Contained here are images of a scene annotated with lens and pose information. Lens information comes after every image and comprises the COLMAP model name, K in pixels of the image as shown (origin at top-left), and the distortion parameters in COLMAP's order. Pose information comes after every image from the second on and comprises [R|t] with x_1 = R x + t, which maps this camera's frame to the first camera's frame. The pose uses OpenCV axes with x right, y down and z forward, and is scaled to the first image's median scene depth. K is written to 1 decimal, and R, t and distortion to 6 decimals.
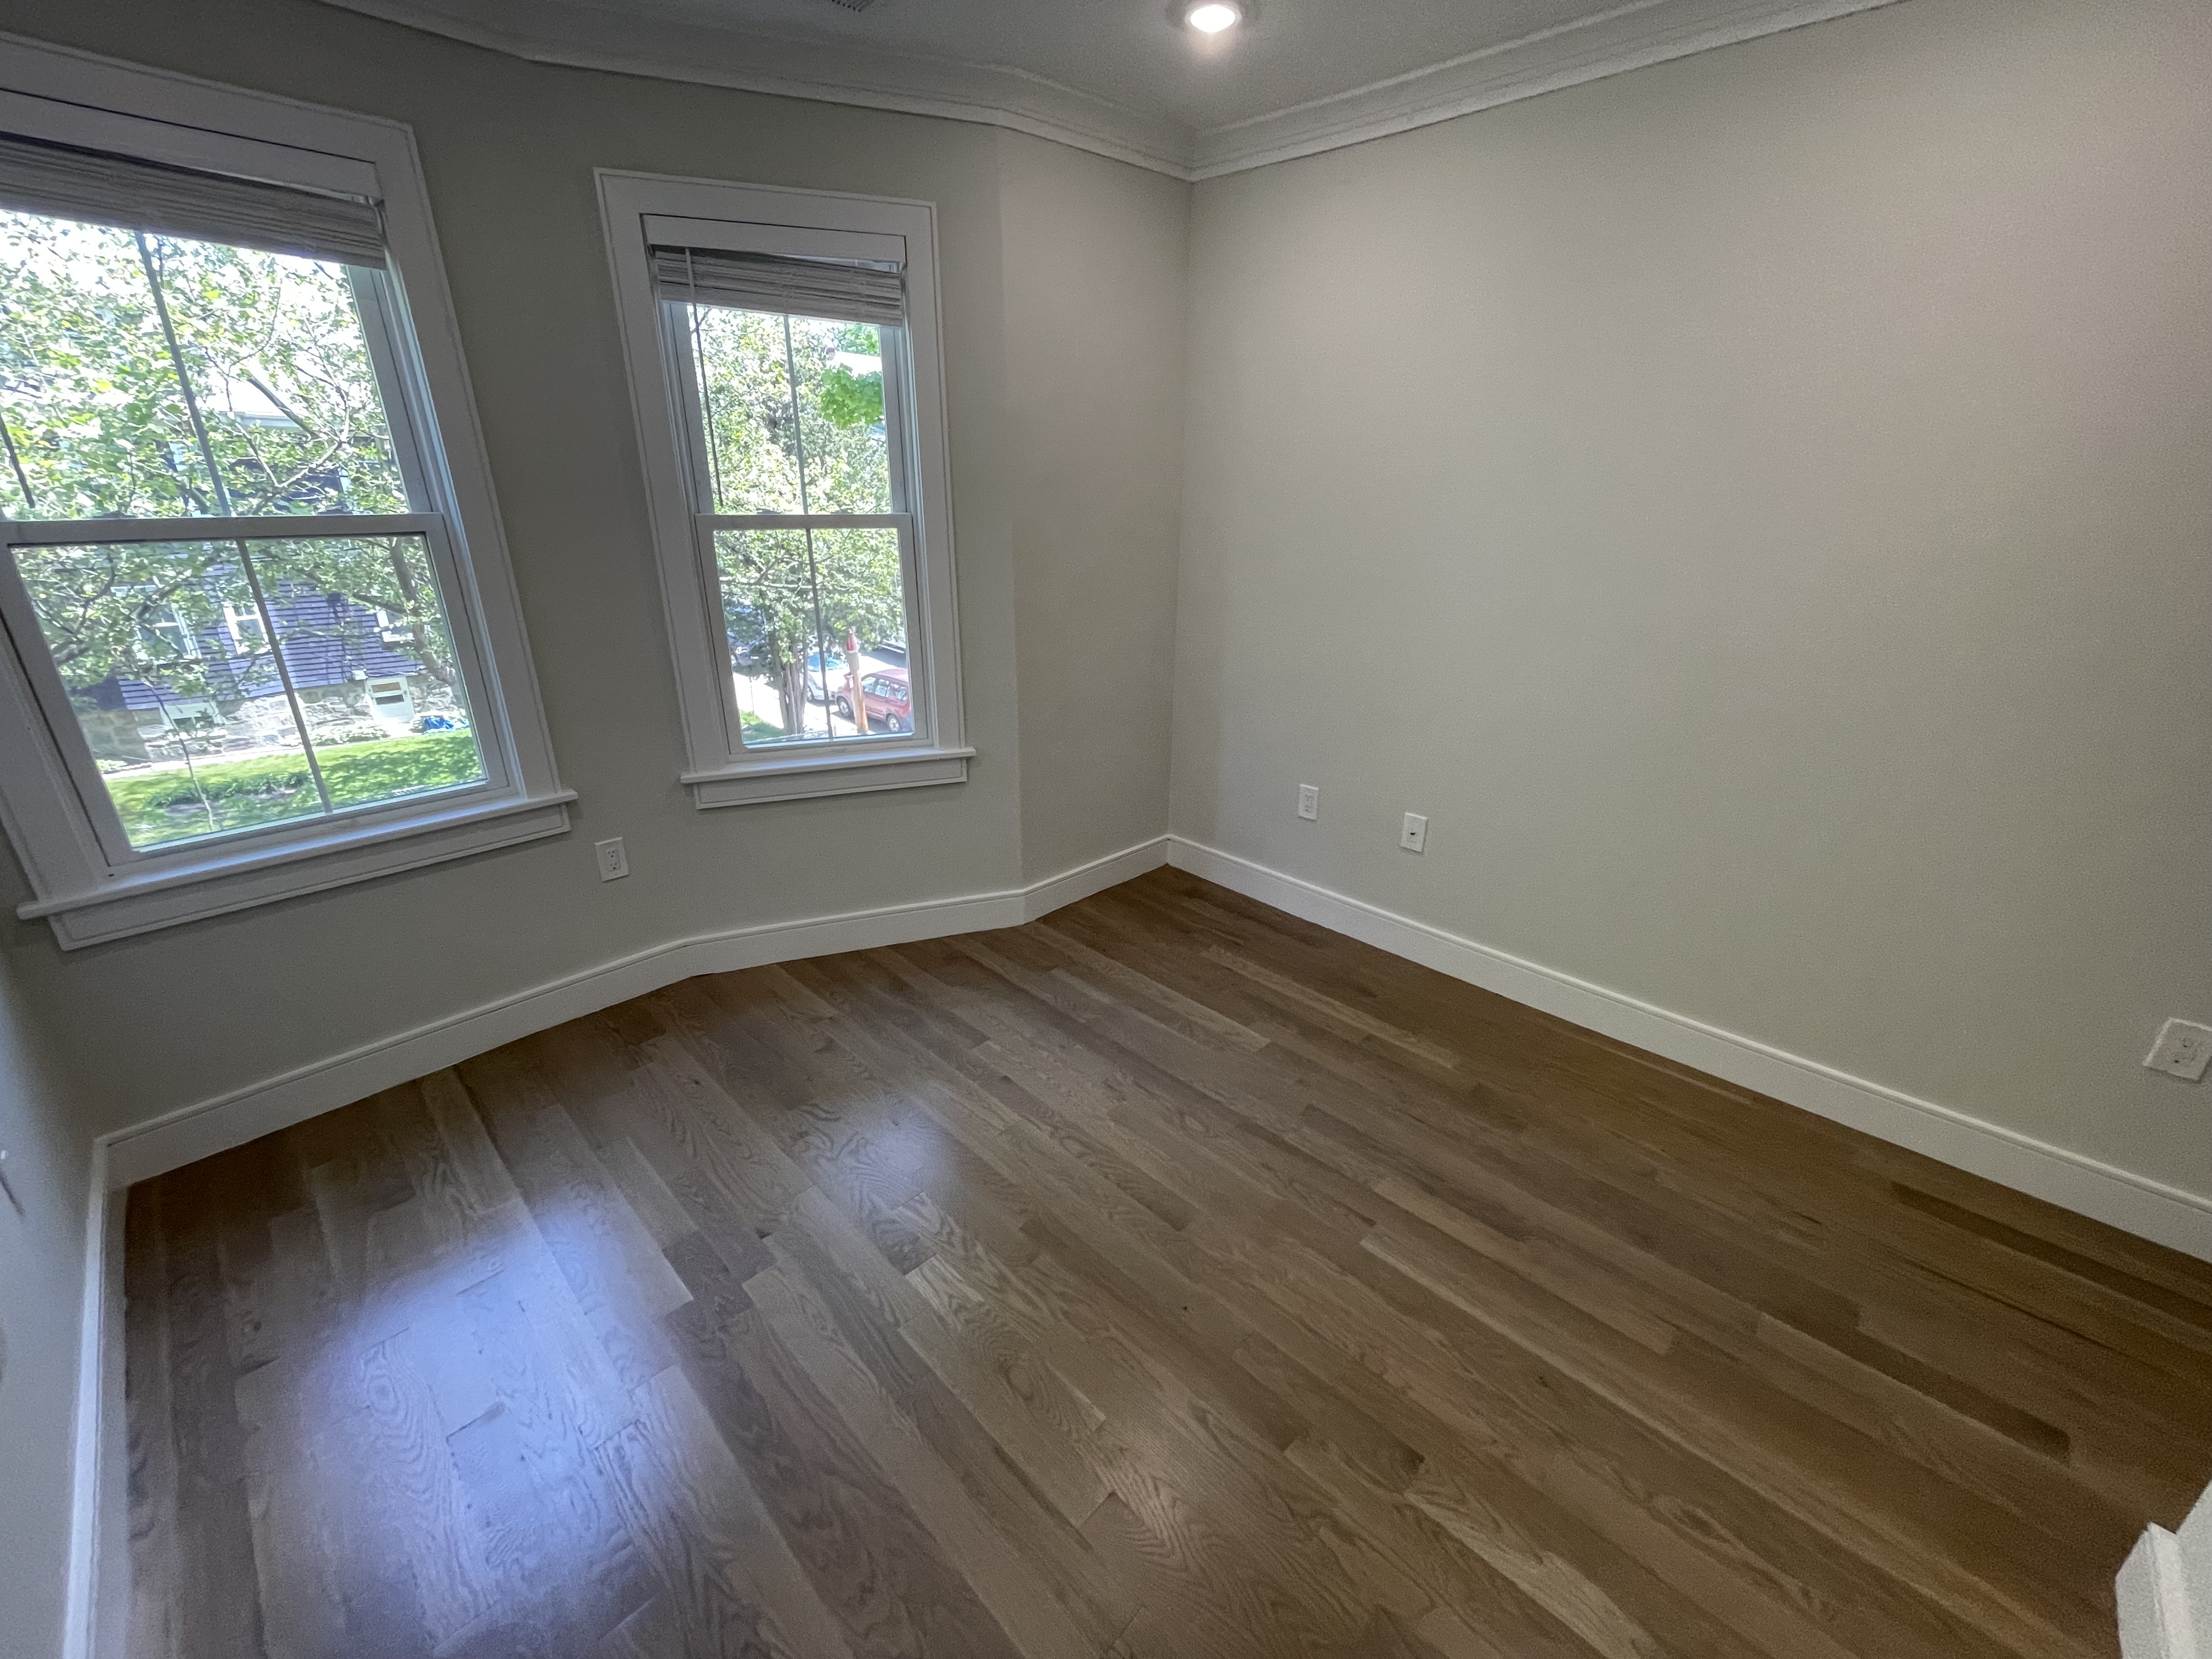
lens RADIAL K [[893.3, 0, 1104.5], [0, 893.3, 822.3], [0, 0, 1]] dist [-0.000364, -0.000255]
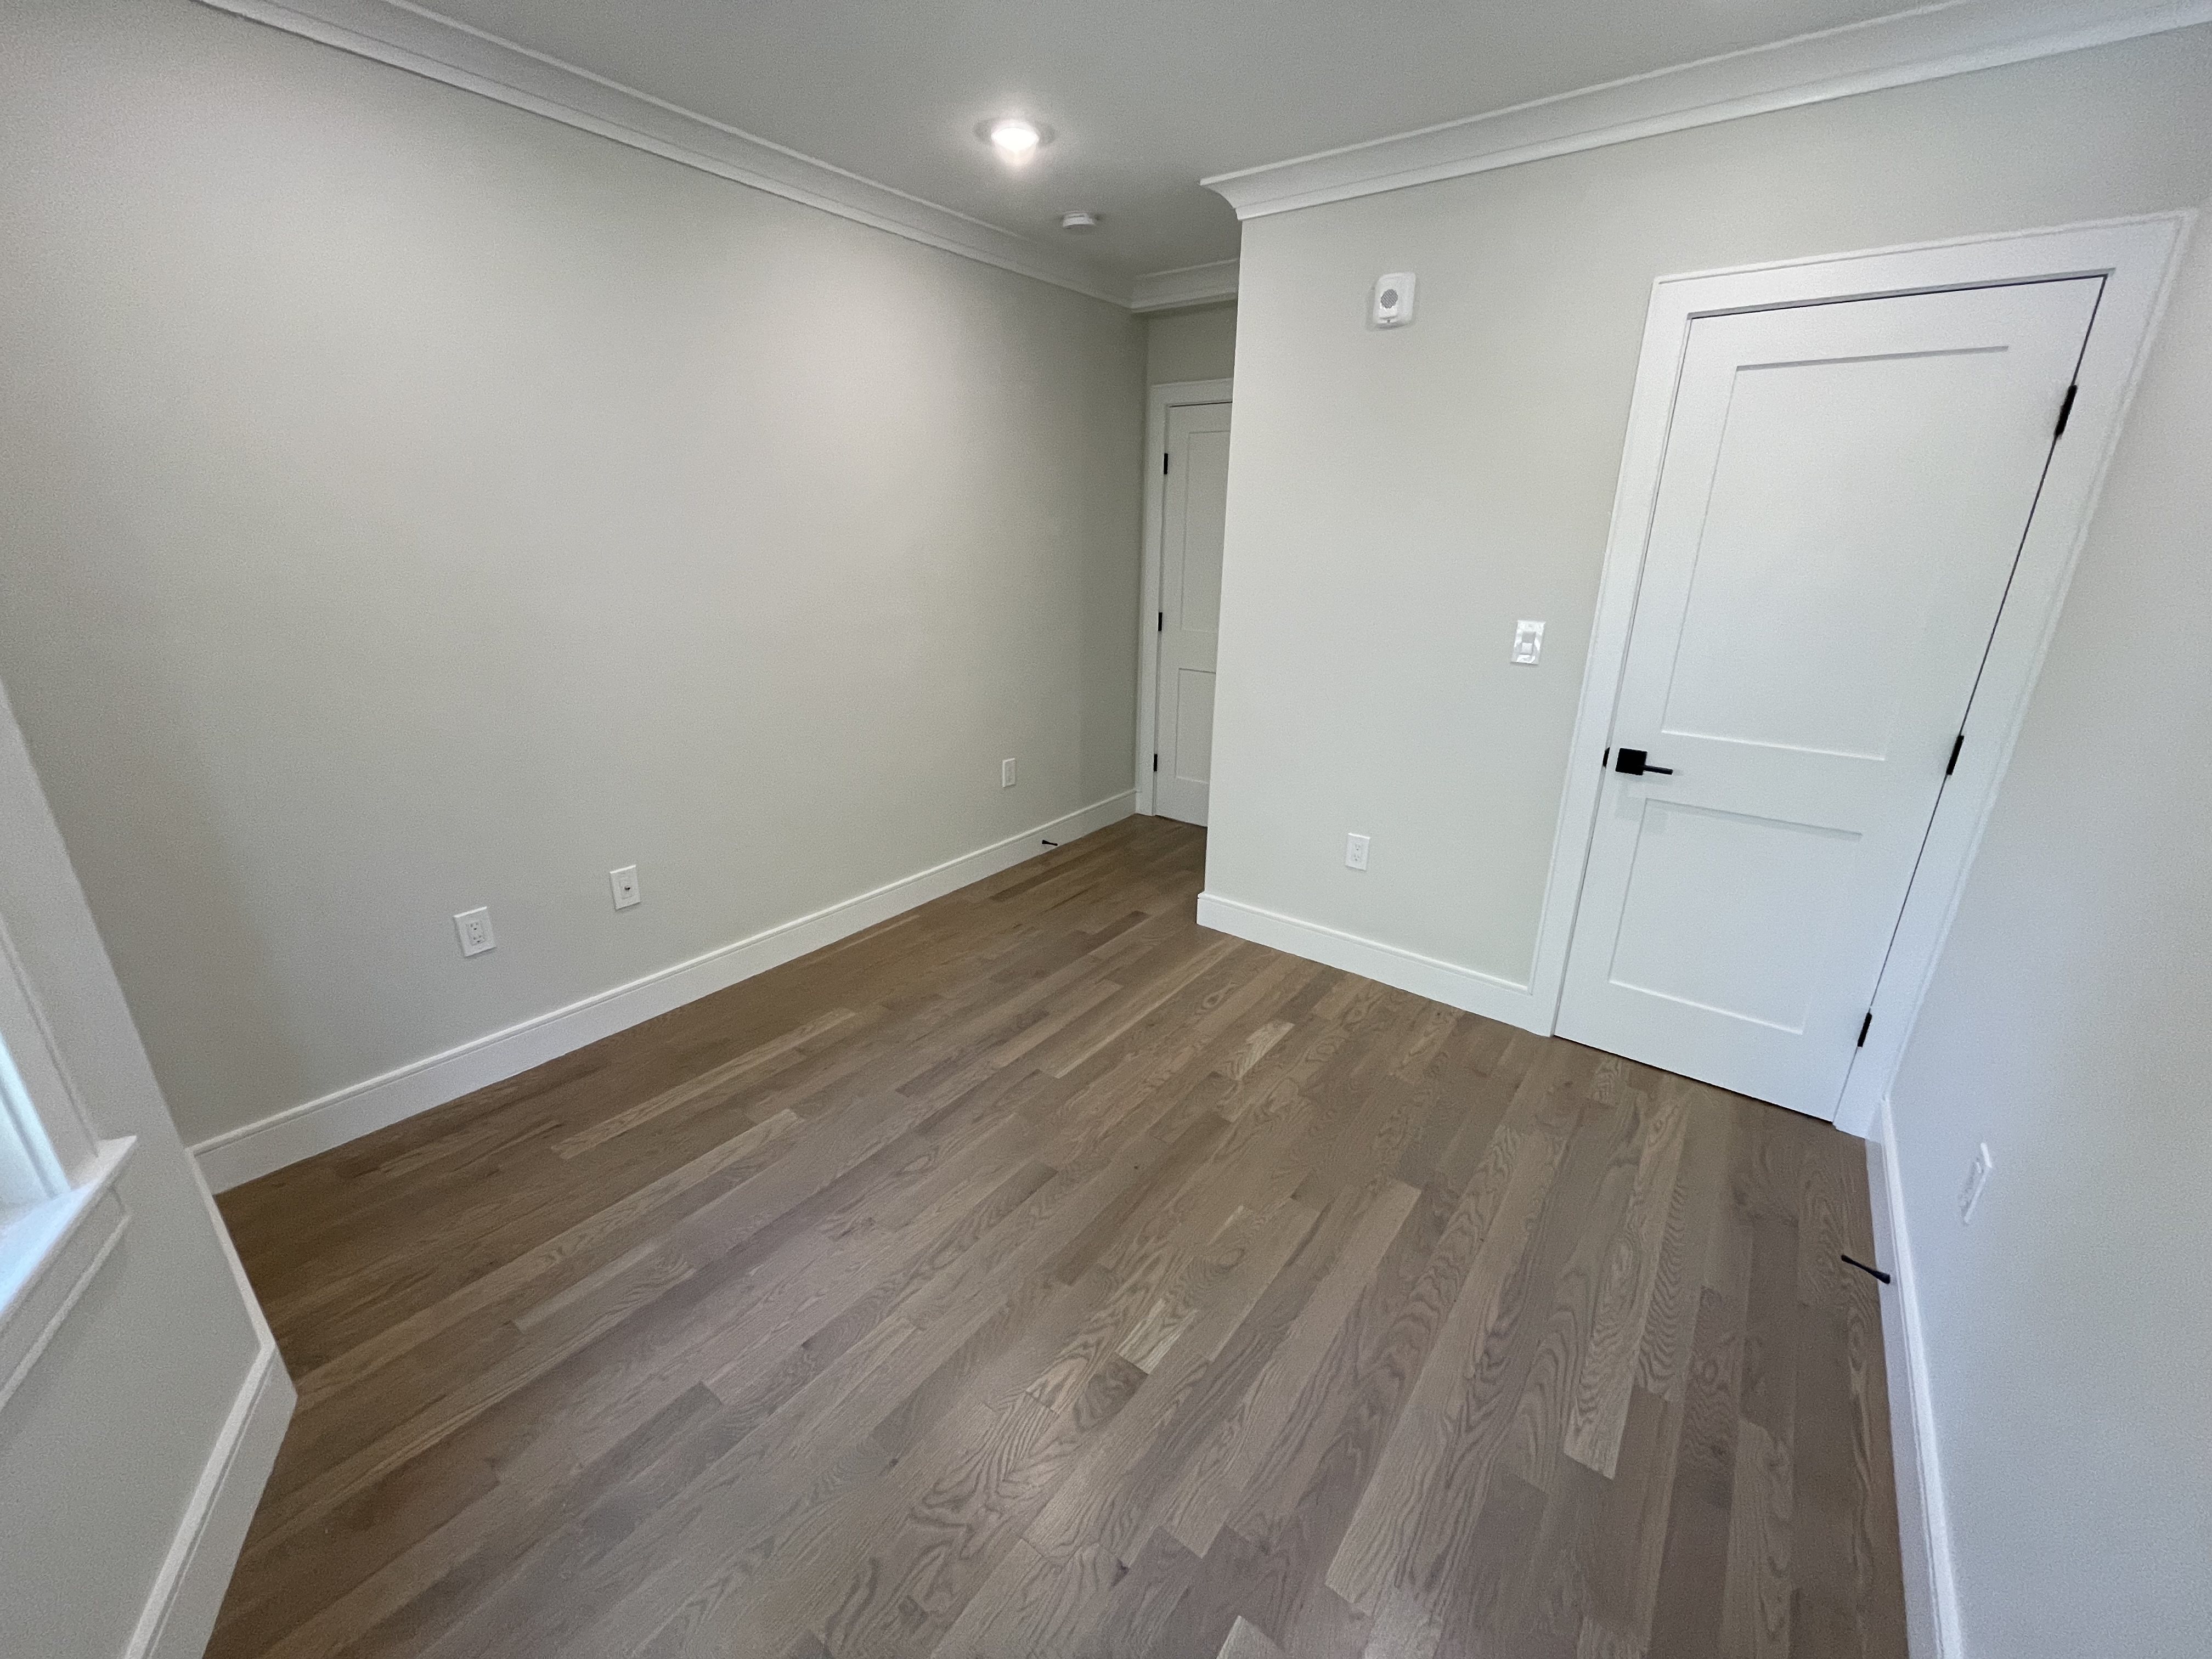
lens RADIAL K [[893.3, 0, 1104.5], [0, 893.3, 822.3], [0, 0, 1]] dist [-0.000364, -0.000255]
pose [[-0.126443, -0.331816, 0.934832, -0.736043], [0.341104, 0.870384, 0.355077, -0.273491], [-0.931483, 0.363772, 0.003129, 0.688356]]
